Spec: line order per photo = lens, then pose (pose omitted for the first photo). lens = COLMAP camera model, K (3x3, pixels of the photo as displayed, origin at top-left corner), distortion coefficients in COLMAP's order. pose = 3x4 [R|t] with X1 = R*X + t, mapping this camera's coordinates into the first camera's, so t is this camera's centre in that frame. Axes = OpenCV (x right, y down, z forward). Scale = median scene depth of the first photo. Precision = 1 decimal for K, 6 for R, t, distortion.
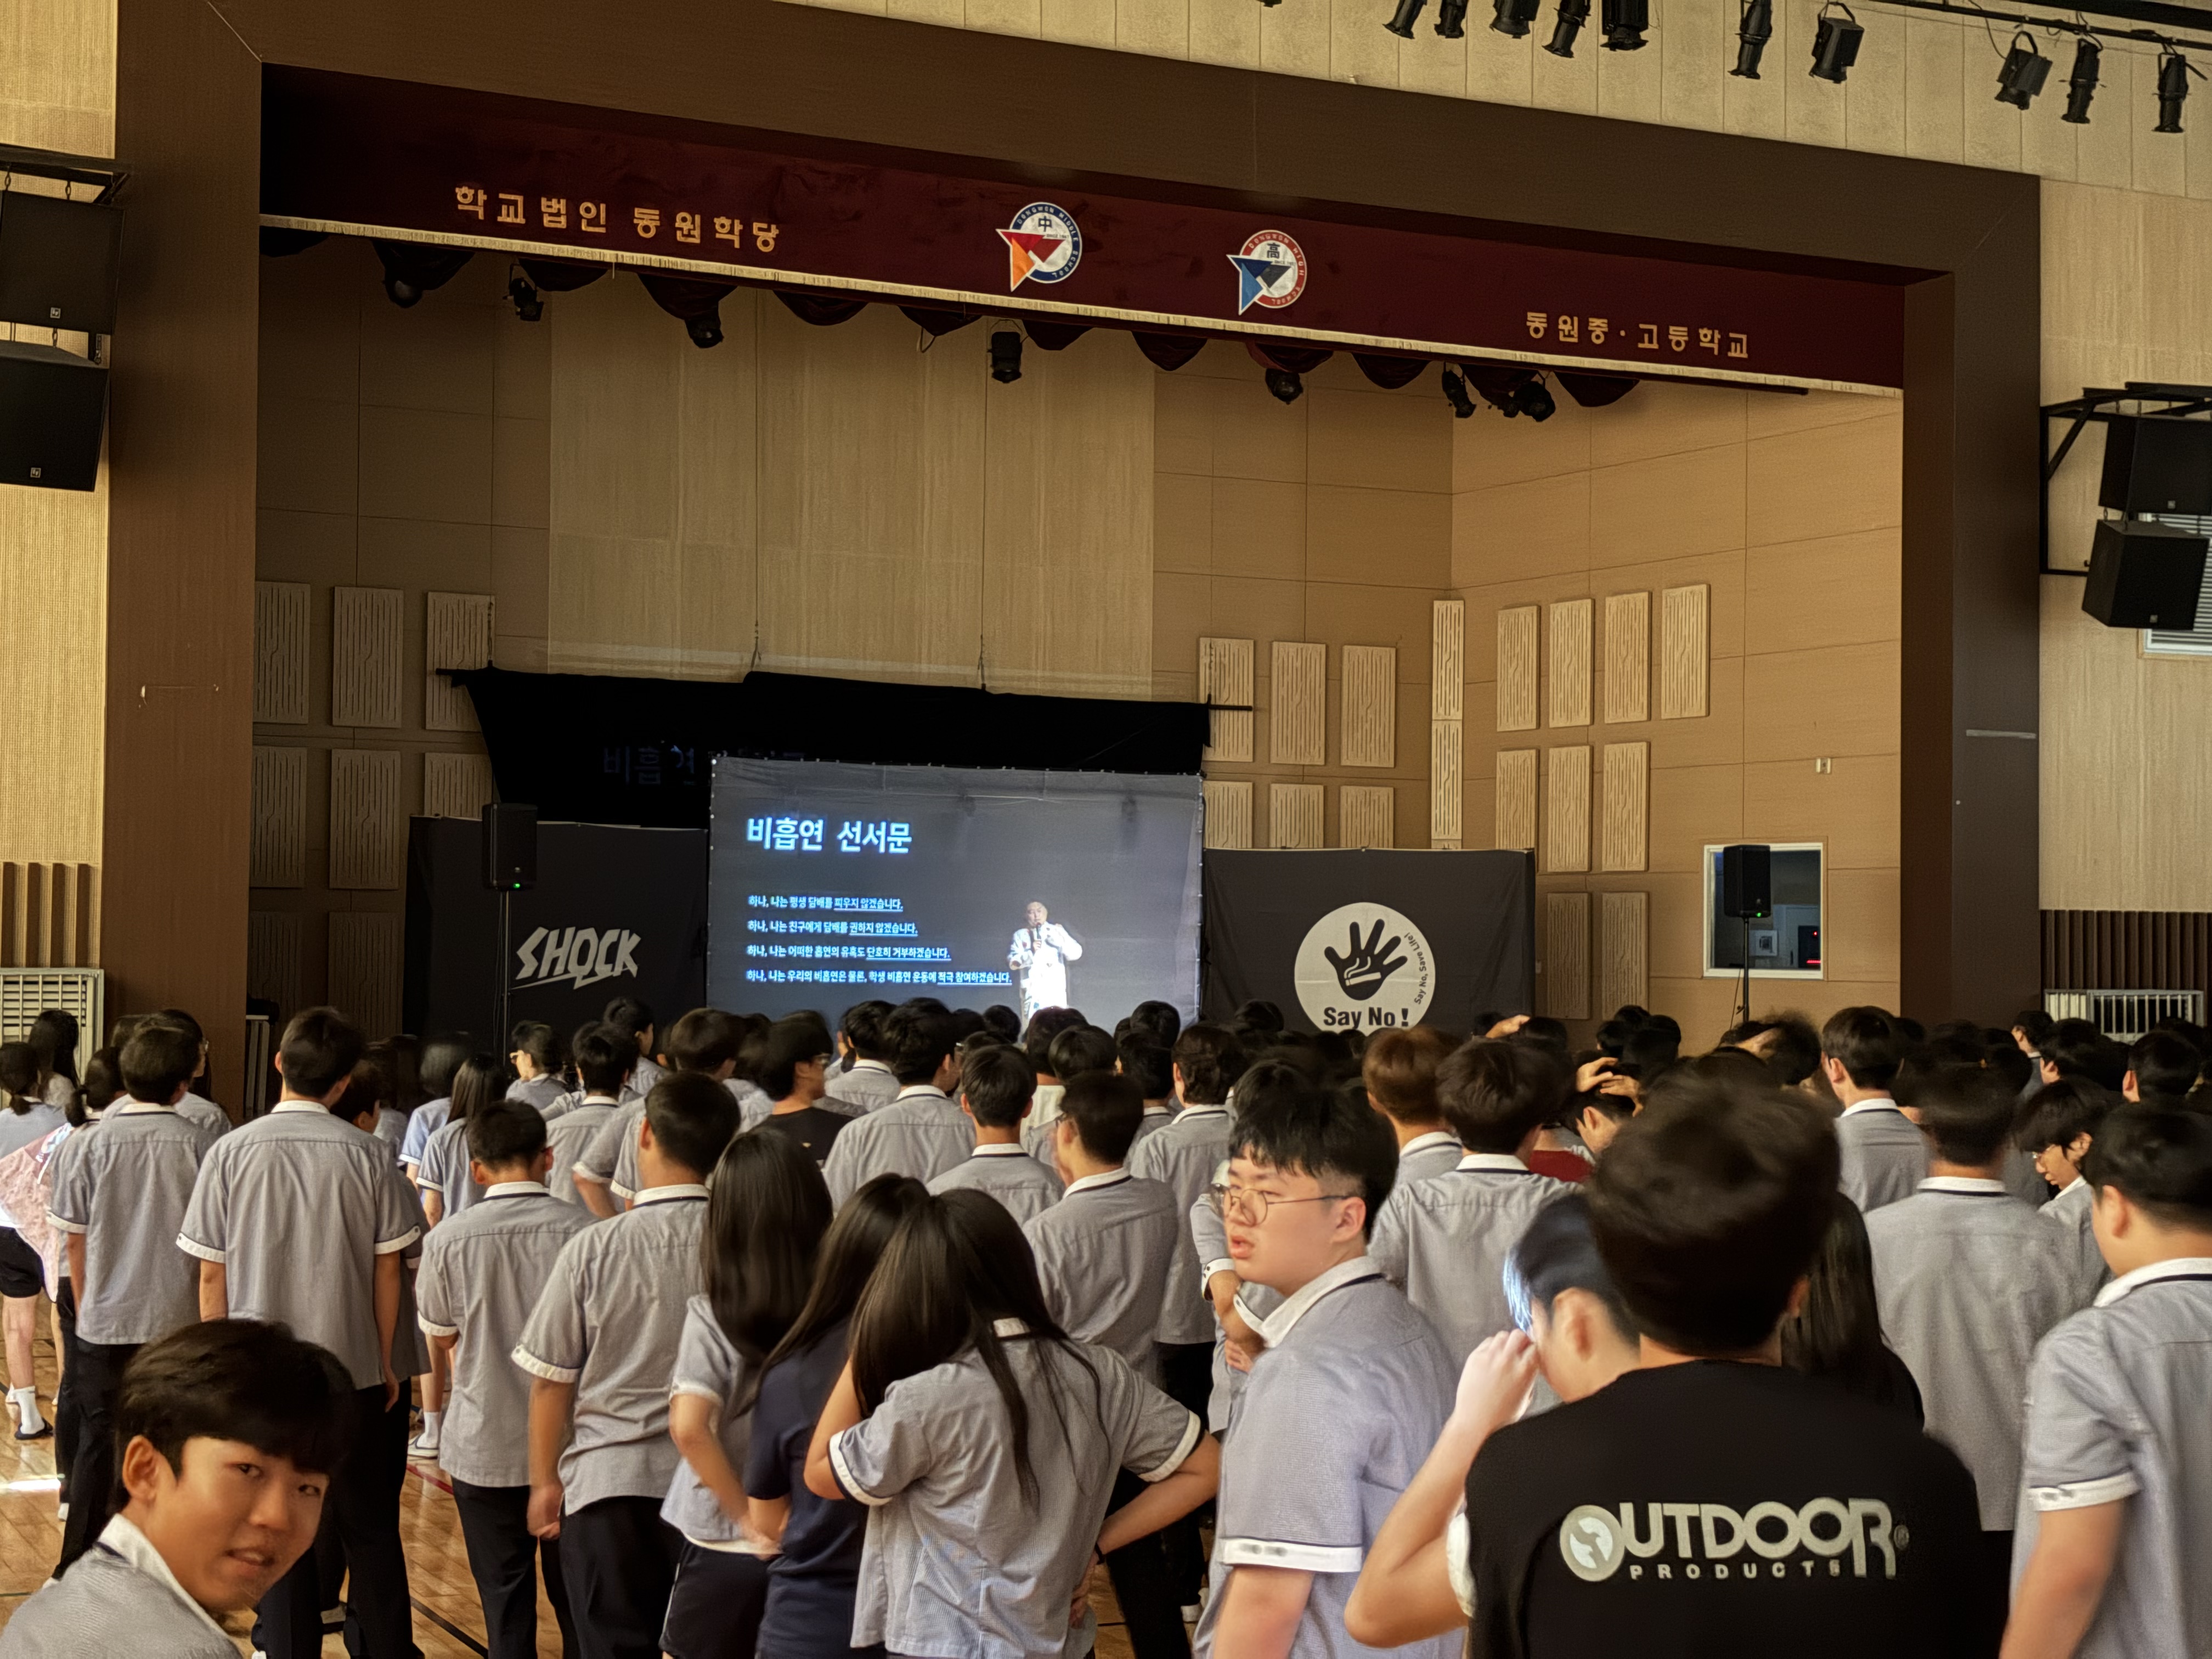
lens RADIAL K [[3257.9, 0, 1106.0], [0, 3257.9, 829.5], [0, 0, 1]] dist [0.190768, -0.096388]
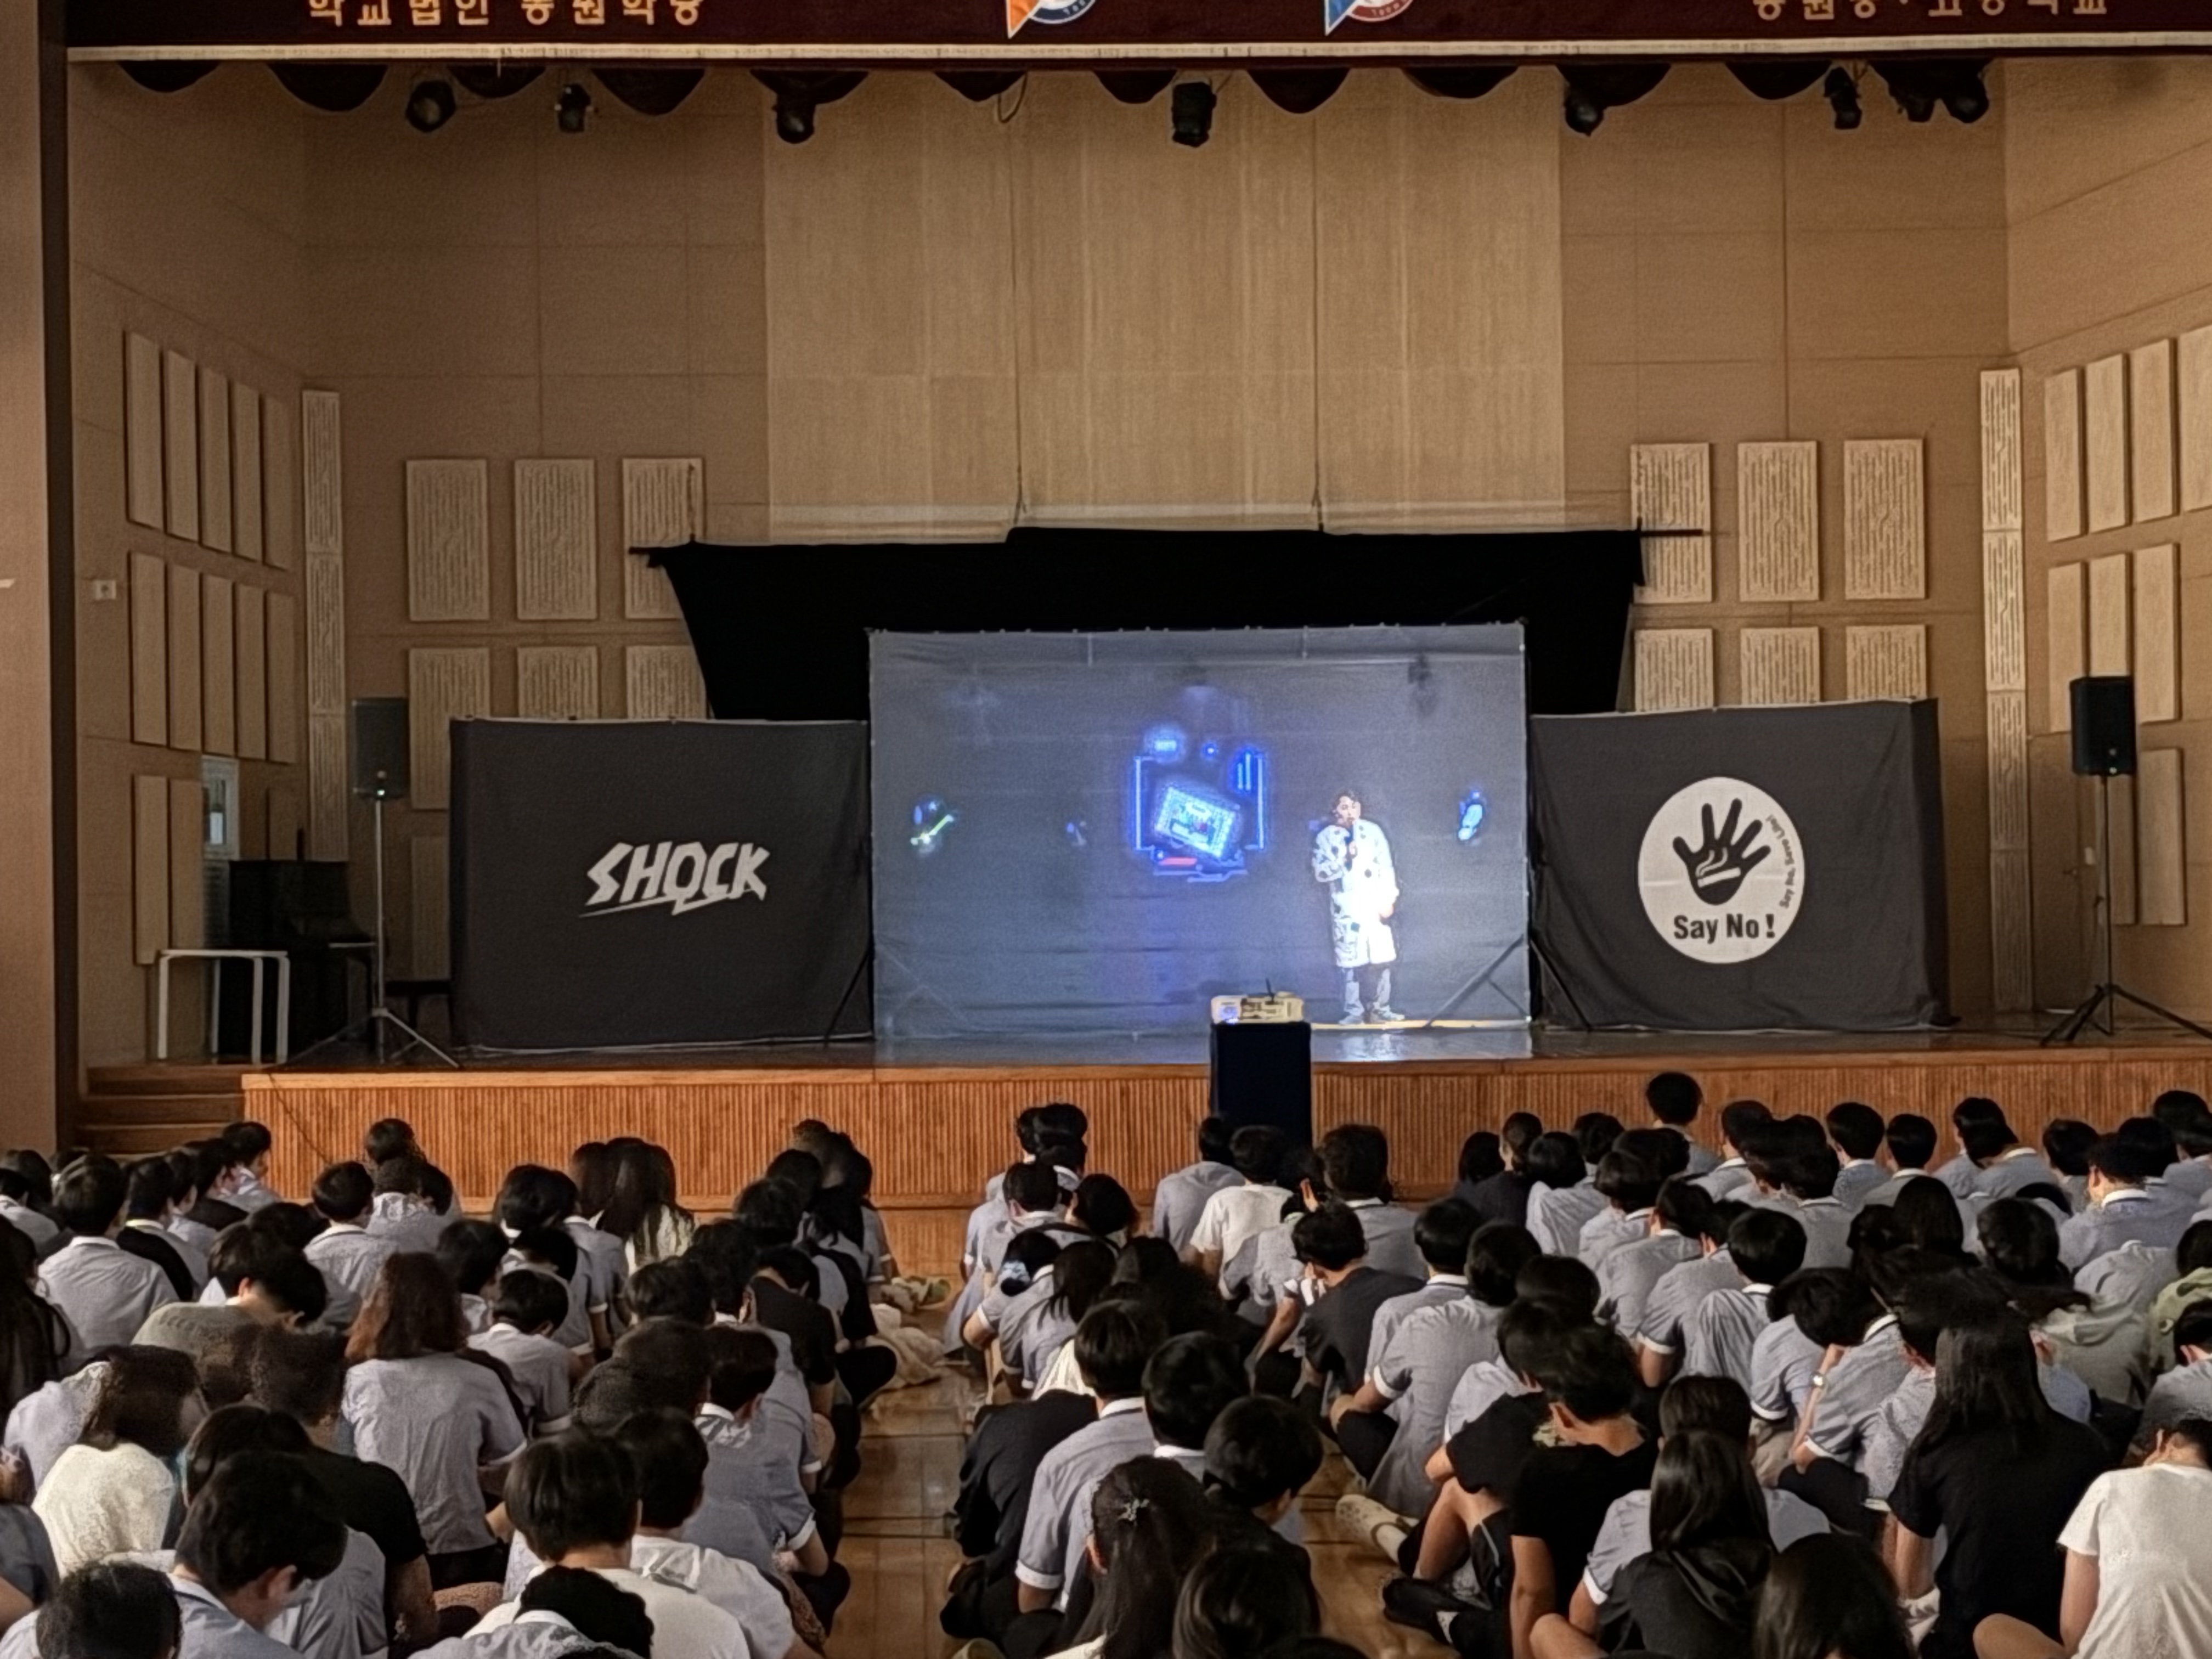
lens RADIAL K [[4154.5, 0, 1106.0], [0, 4154.5, 829.5], [0, 0, 1]] dist [0.211130, -0.529731]
pose [[0.923925, -0.034994, -0.380971, 0.319784], [0.042784, 0.999012, 0.011996, 0.016662], [0.380175, -0.027383, 0.924509, 0.039401]]
